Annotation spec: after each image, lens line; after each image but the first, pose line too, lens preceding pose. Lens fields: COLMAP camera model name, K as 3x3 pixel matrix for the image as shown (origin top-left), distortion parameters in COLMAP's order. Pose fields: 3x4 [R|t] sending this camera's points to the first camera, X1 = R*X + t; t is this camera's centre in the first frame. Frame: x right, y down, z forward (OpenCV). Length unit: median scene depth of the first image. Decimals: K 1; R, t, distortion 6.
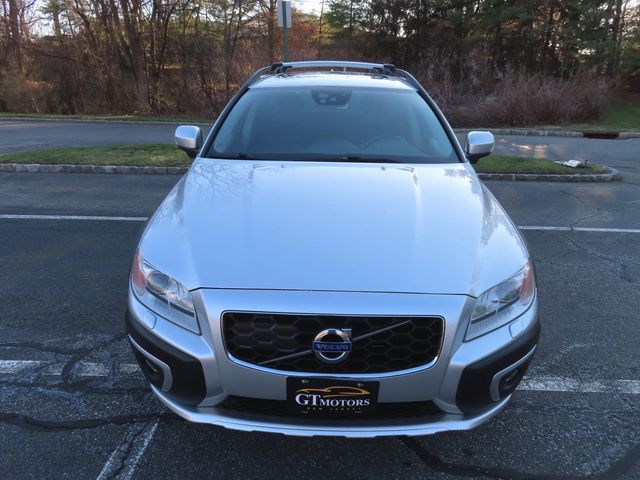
lens RADIAL K [[460.6, 0, 320.0], [0, 460.6, 240.0], [0, 0, 1]] dist [0.000531, -0.002261]
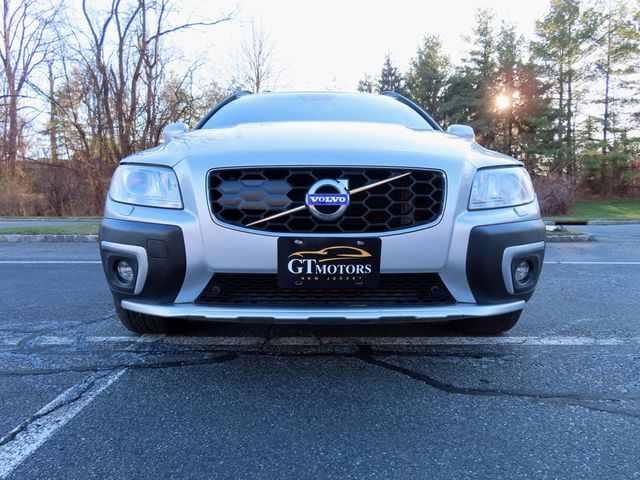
lens RADIAL K [[461.4, 0, 318.6], [0, 461.4, 325.5], [0, 0, 1]] dist [-0.003693, 0.002246]
pose [[0.999075, -0.016332, 0.039774, -0.029837], [0.025632, 0.968939, -0.245969, 0.646749], [-0.034521, 0.246761, 0.968461, 0.159705]]
